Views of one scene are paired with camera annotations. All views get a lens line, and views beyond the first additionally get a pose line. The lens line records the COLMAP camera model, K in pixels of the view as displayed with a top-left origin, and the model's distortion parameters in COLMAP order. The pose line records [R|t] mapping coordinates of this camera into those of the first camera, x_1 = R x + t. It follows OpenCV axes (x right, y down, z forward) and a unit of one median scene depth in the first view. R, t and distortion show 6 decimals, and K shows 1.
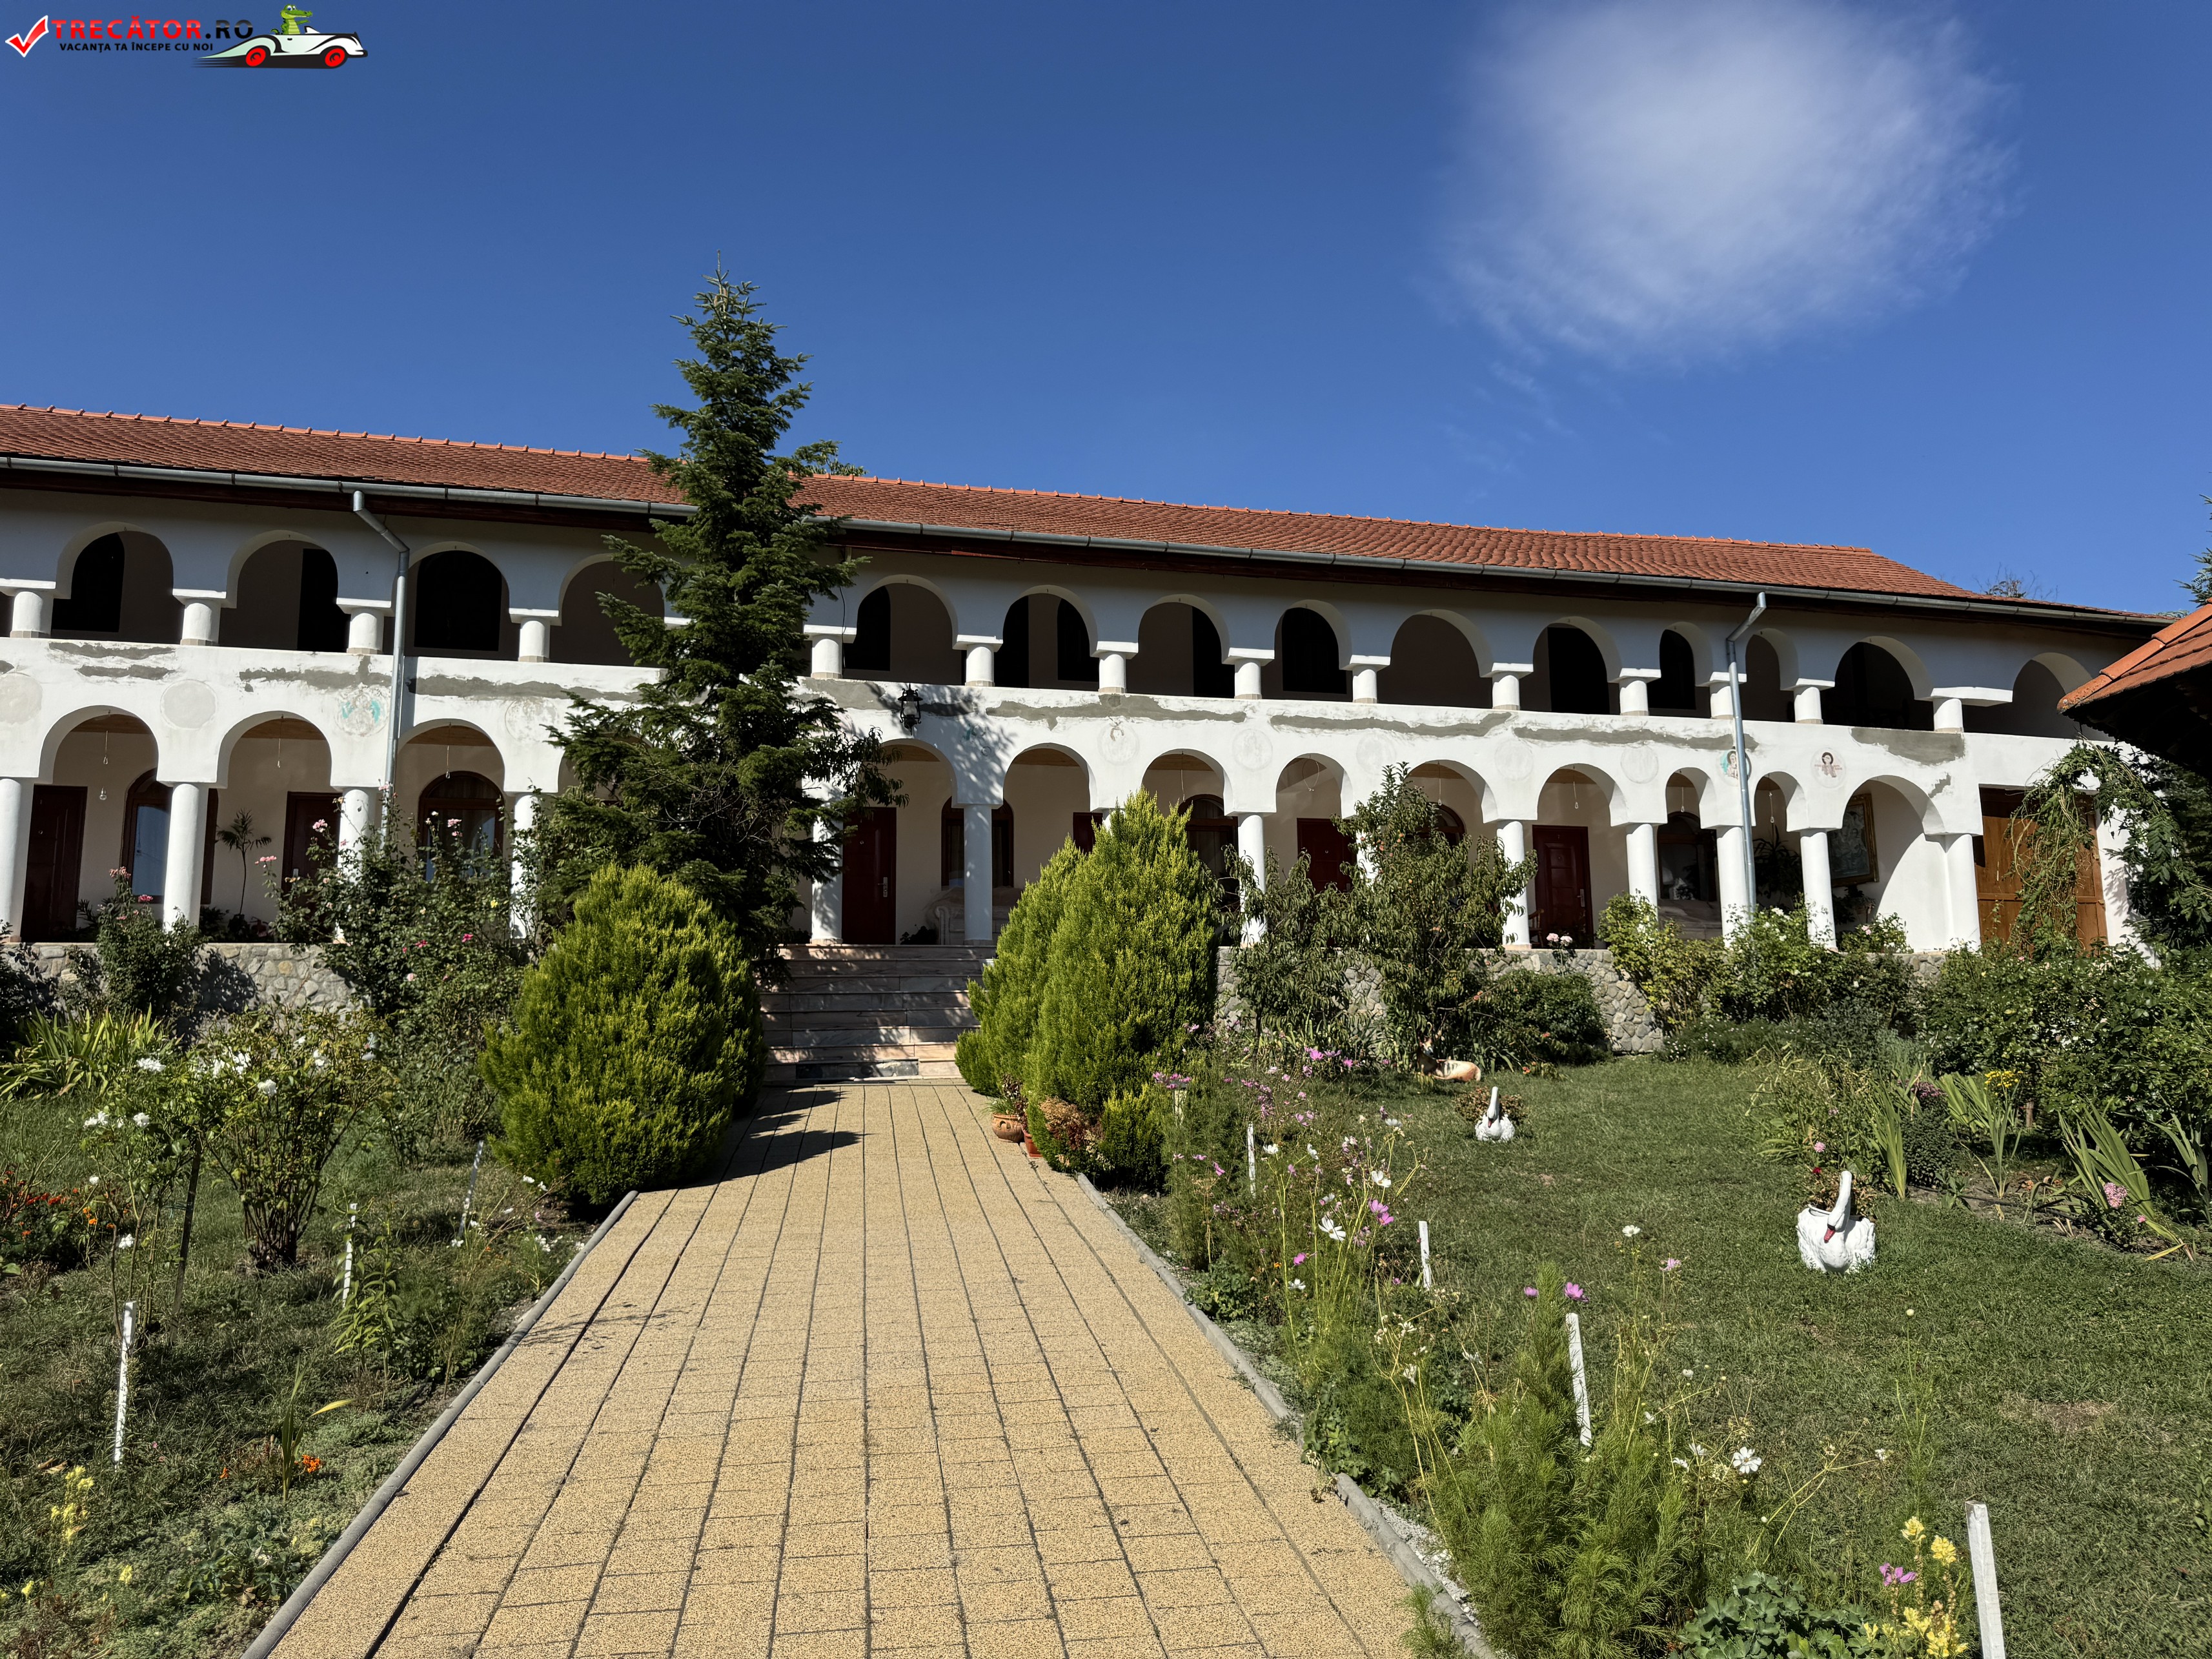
lens RADIAL K [[1502.9, 0, 1106.0], [0, 1502.9, 829.5], [0, 0, 1]] dist [-0.000225, -0.001903]
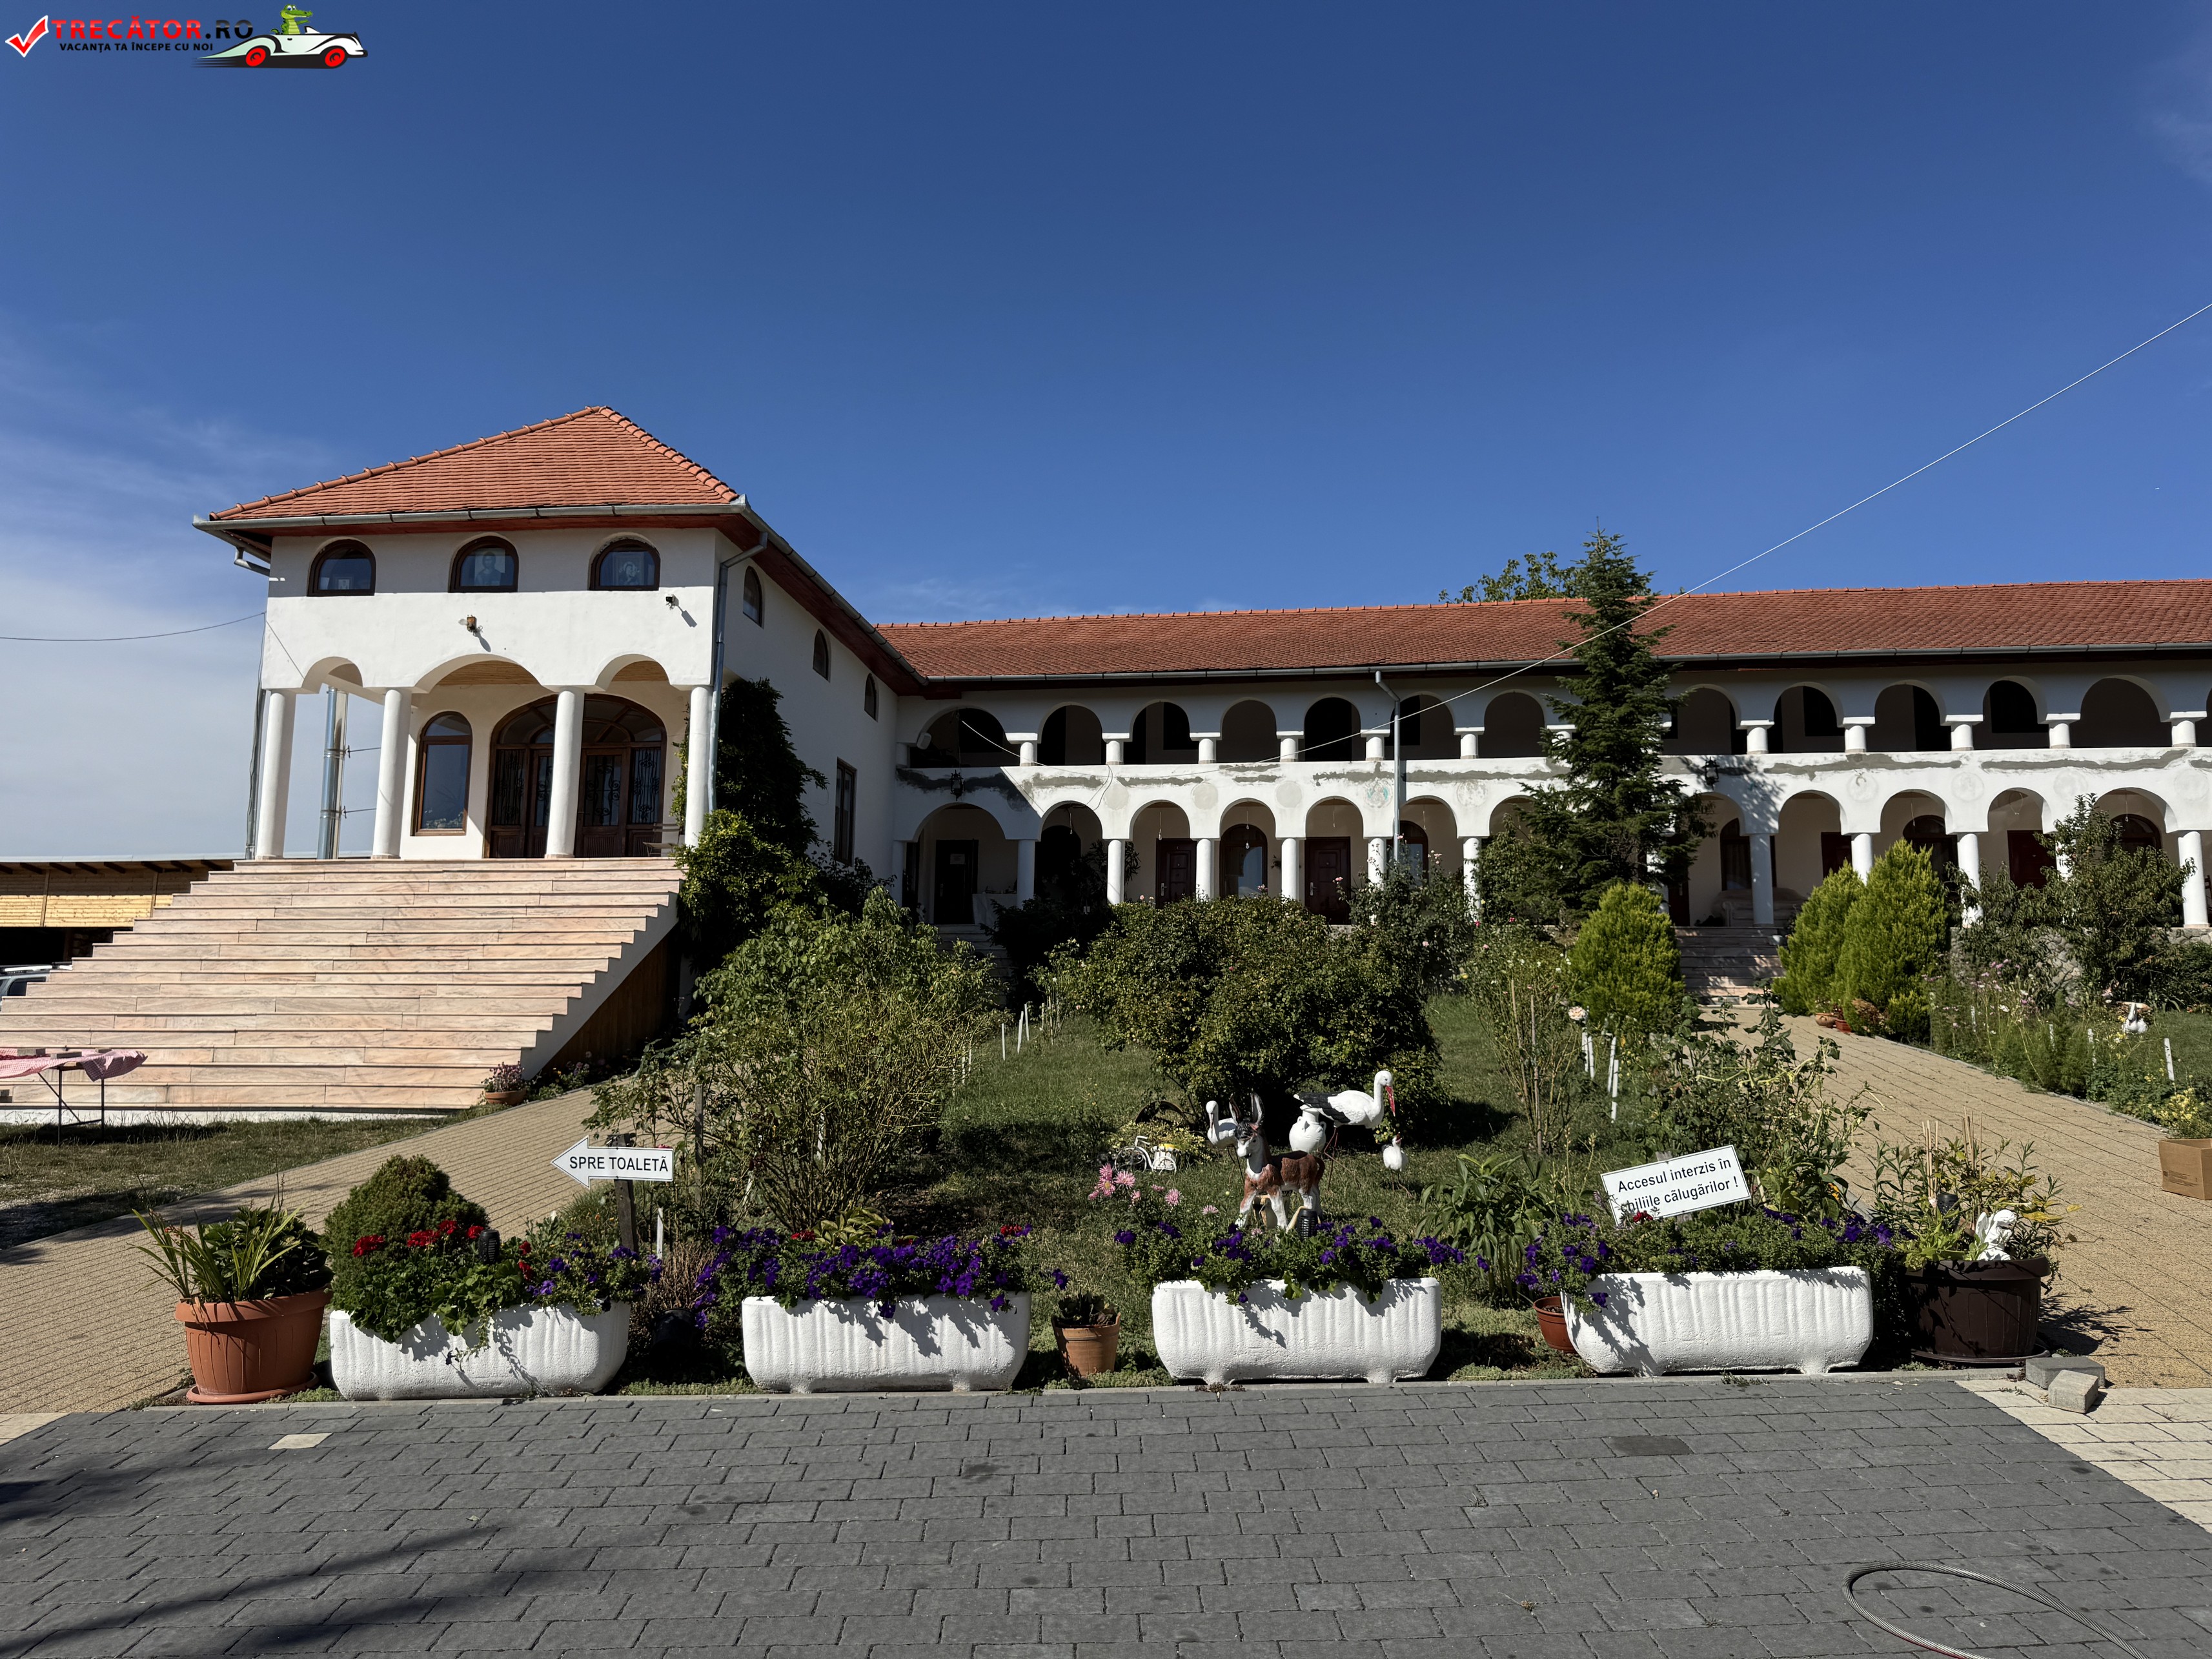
lens RADIAL K [[1536.1, 0, 925.7], [0, 1536.1, 842.7], [0, 0, 1]] dist [-0.061048, 0.000641]
pose [[0.871304, -0.026848, -0.490008, -0.080745], [0.033416, 0.999431, 0.004659, -0.046197], [0.489604, -0.020434, 0.871705, -0.800518]]
